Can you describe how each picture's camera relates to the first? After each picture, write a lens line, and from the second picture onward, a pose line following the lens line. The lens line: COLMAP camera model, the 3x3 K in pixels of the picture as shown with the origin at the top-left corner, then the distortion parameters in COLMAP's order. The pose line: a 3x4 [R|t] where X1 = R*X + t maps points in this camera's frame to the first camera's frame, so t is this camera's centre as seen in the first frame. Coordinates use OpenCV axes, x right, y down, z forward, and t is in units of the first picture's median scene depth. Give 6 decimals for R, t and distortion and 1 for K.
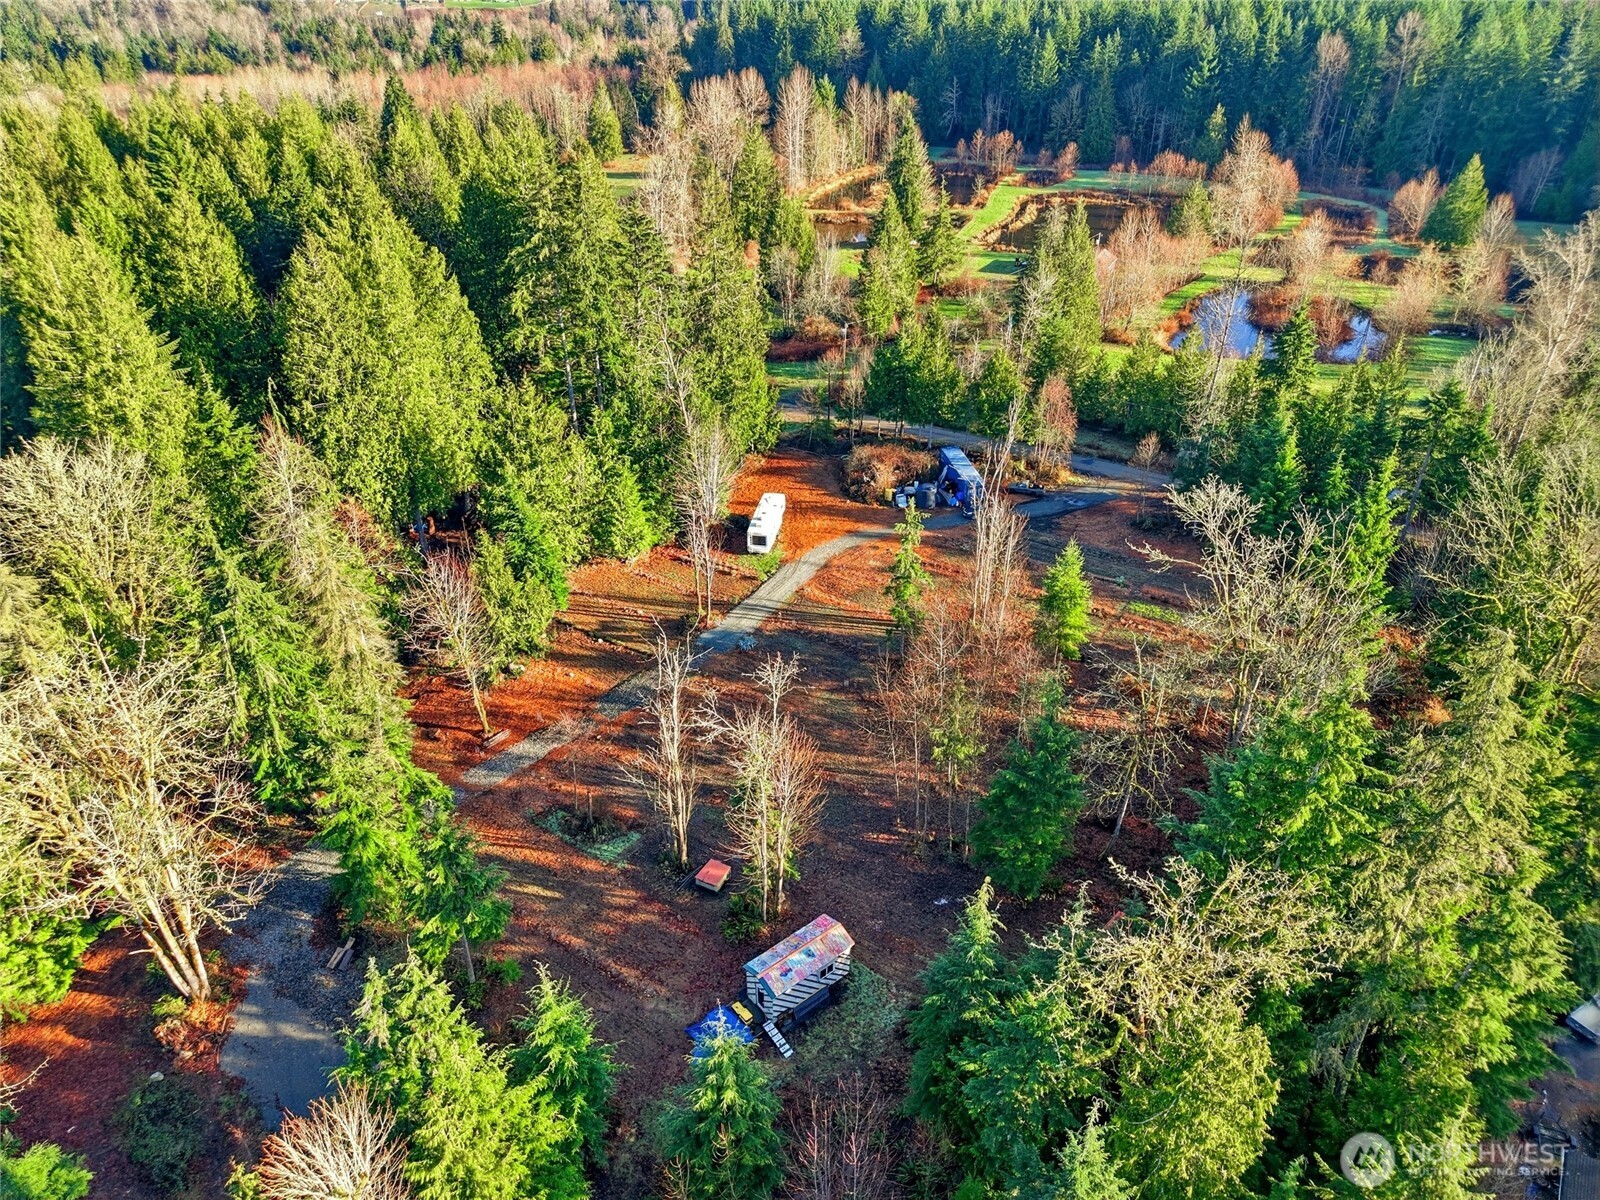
lens RADIAL K [[1095.7, 0, 797.9], [0, 1095.7, 598.4], [0, 0, 1]] dist [0.012170, -0.011425]
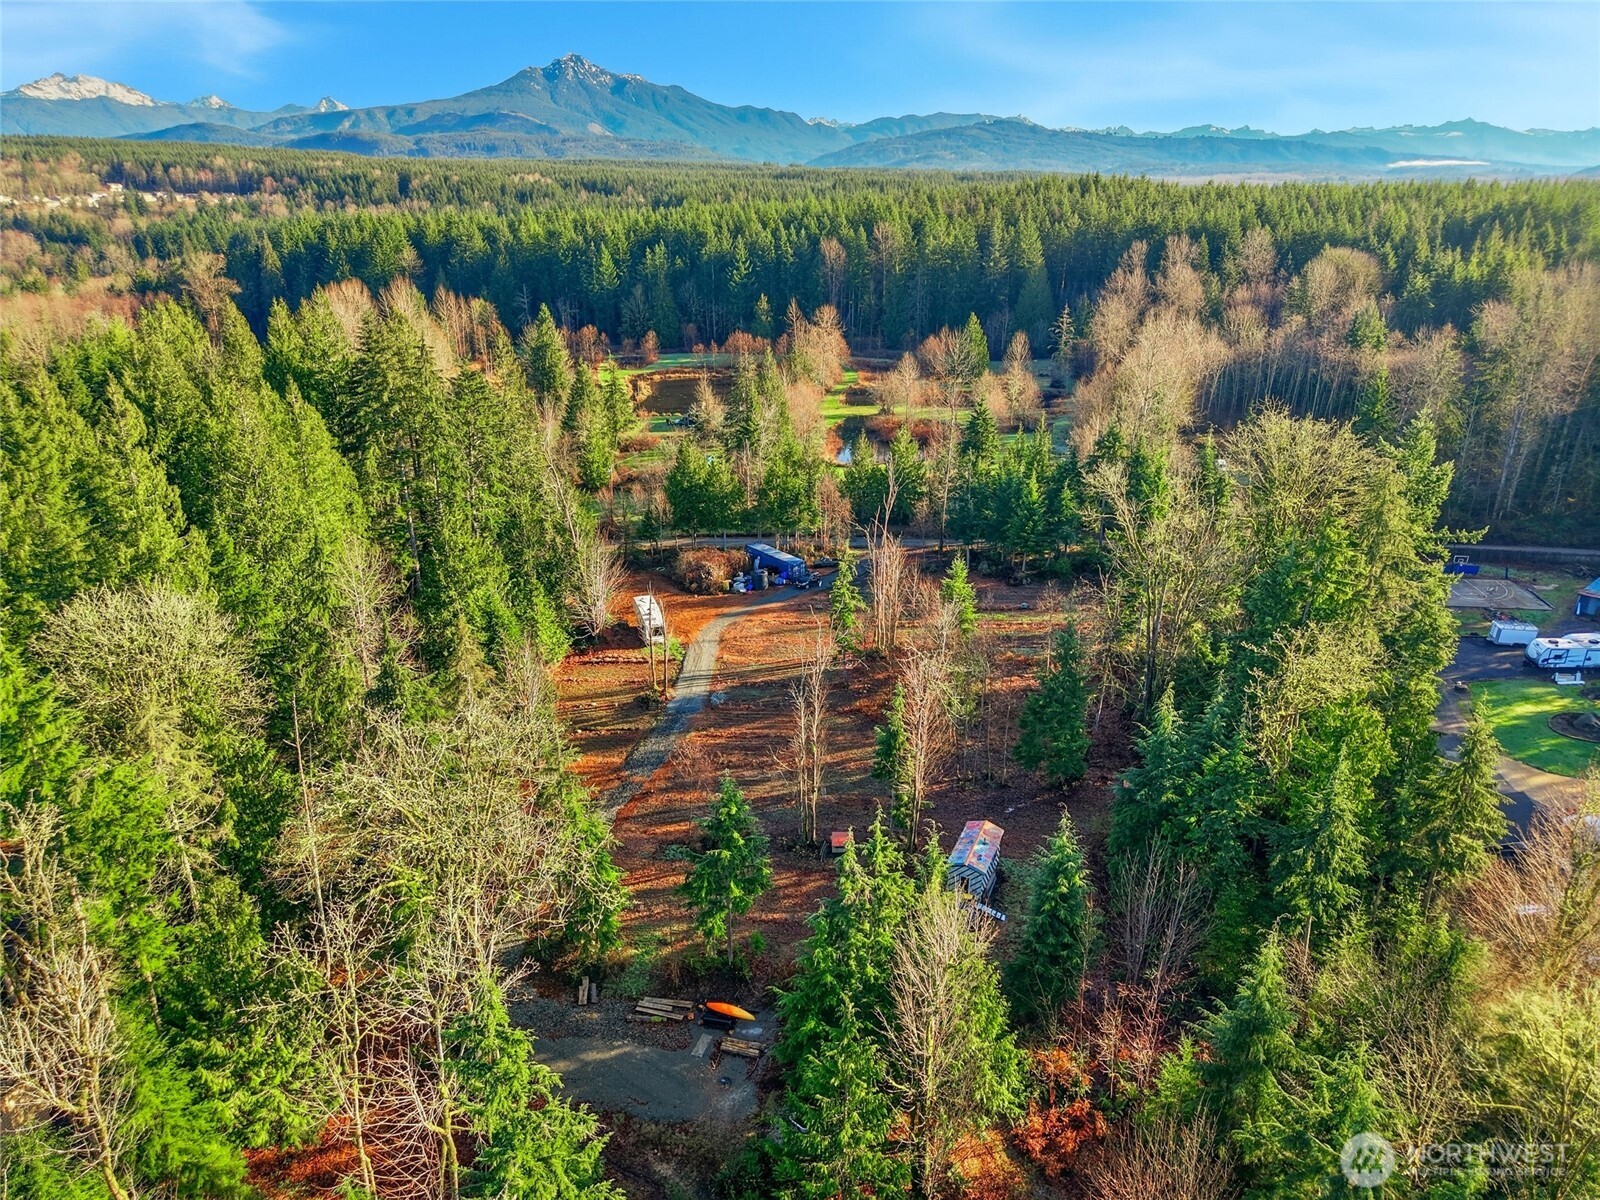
lens RADIAL K [[1095.7, 0, 806.0], [0, 1095.7, 599.1], [0, 0, 1]] dist [0.012170, -0.011425]
pose [[0.878550, -0.167528, 0.447307, -0.178044], [0.246679, 0.961059, -0.124559, 0.041200], [-0.409021, 0.219772, 0.885665, -0.026118]]
